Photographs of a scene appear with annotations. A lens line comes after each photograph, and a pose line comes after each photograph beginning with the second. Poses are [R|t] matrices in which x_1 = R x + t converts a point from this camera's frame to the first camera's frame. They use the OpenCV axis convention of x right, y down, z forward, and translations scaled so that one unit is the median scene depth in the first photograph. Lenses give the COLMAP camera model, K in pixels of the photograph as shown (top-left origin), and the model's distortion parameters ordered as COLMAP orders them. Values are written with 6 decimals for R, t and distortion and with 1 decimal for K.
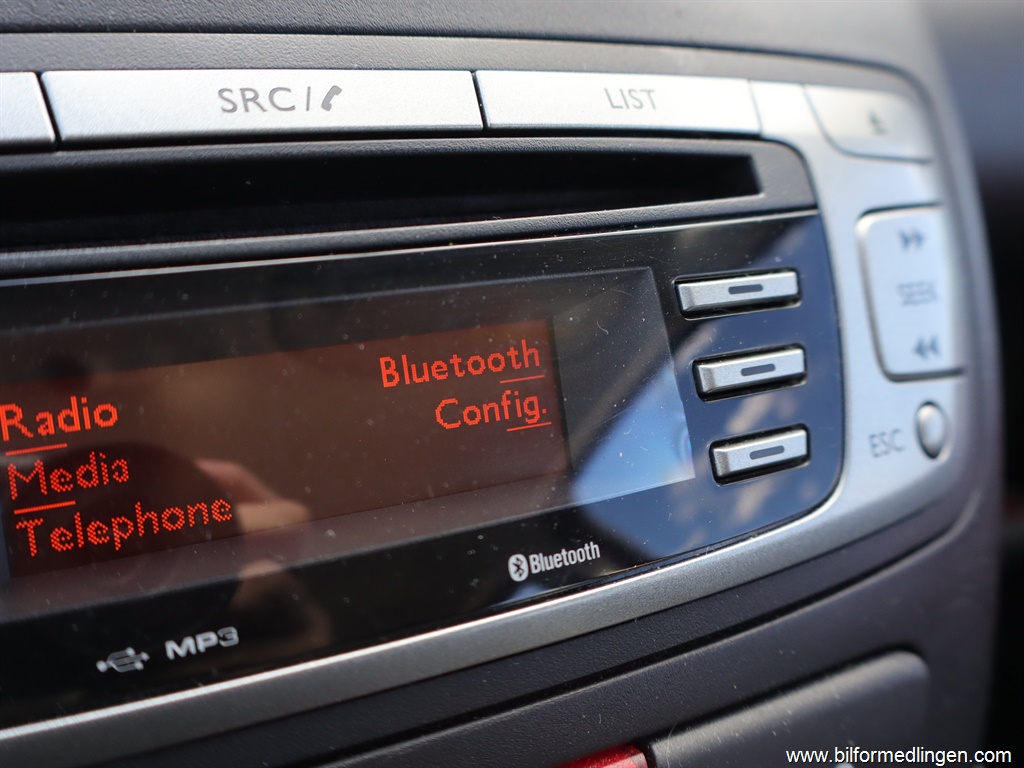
lens RADIAL K [[1057.5, 0, 512.0], [0, 1057.5, 384.0], [0, 0, 1]] dist [0.013870, 0.014974]
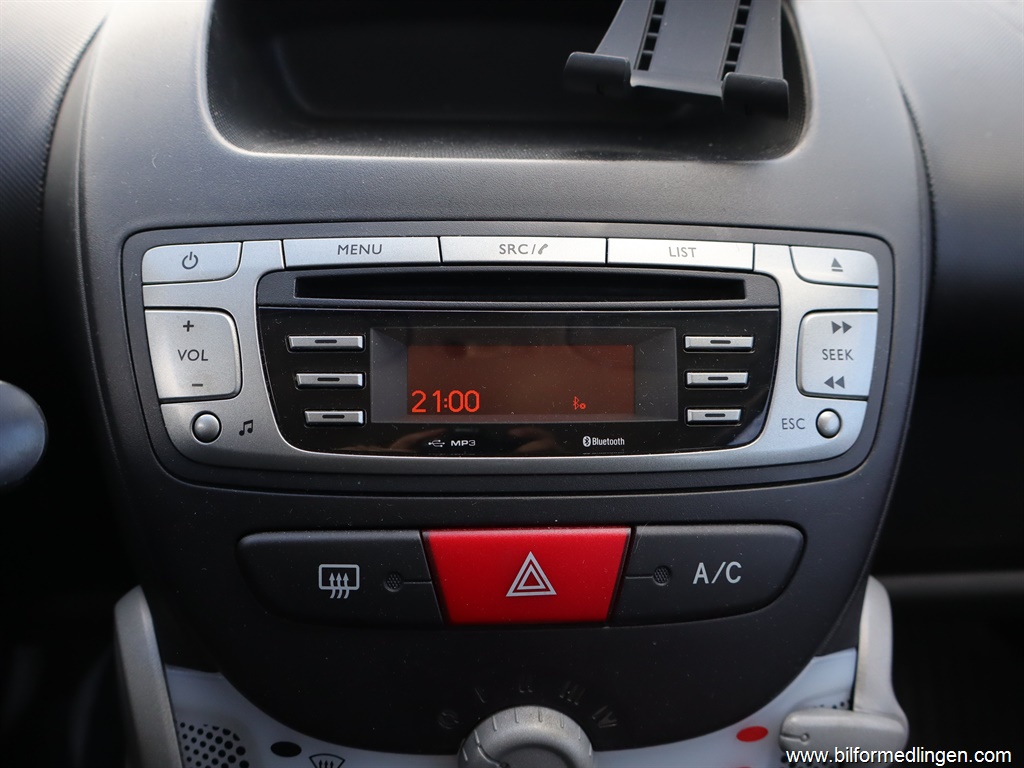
lens RADIAL K [[960.0, 0, 512.0], [0, 960.0, 384.0], [0, 0, 1]] dist [-0.010784, 0.000493]
pose [[0.924094, 0.122802, -0.361898, 0.580755], [-0.129572, 0.991554, 0.005605, 0.044185], [0.359530, 0.041712, 0.932201, -1.063586]]
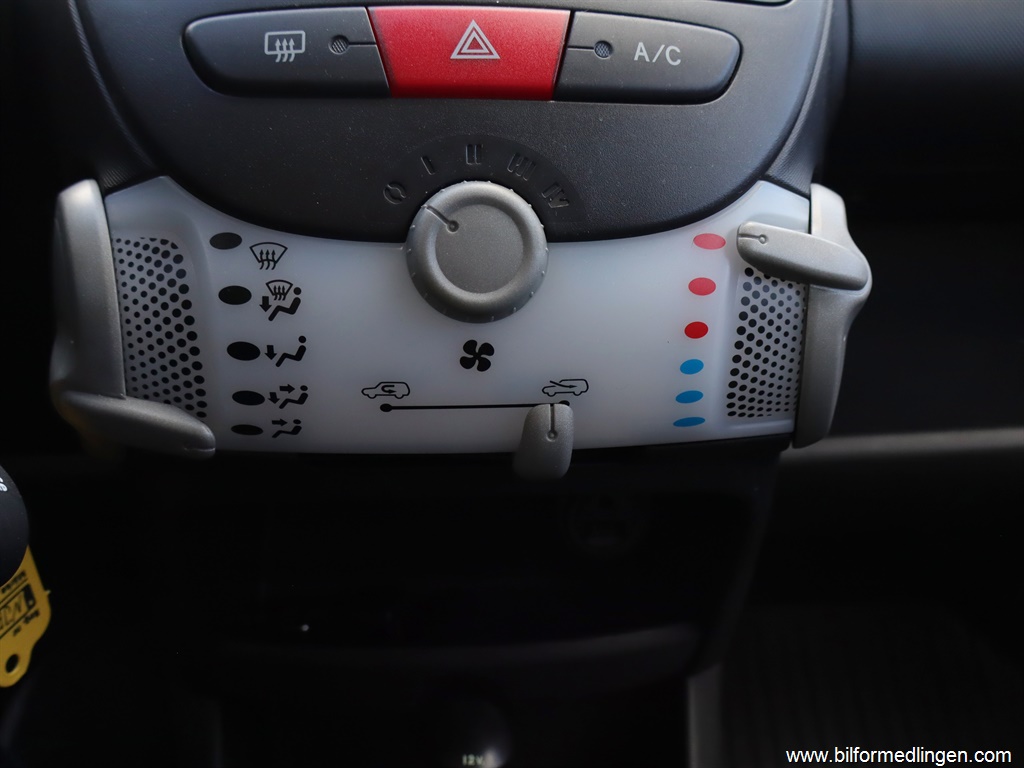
lens RADIAL K [[960.0, 0, 512.0], [0, 960.0, 384.0], [0, 0, 1]] dist [-0.010784, 0.000493]
pose [[0.936261, -0.002281, -0.351298, 0.731779], [-0.092174, 0.963350, -0.251913, 1.653682], [0.338997, 0.268237, 0.901737, -0.783905]]
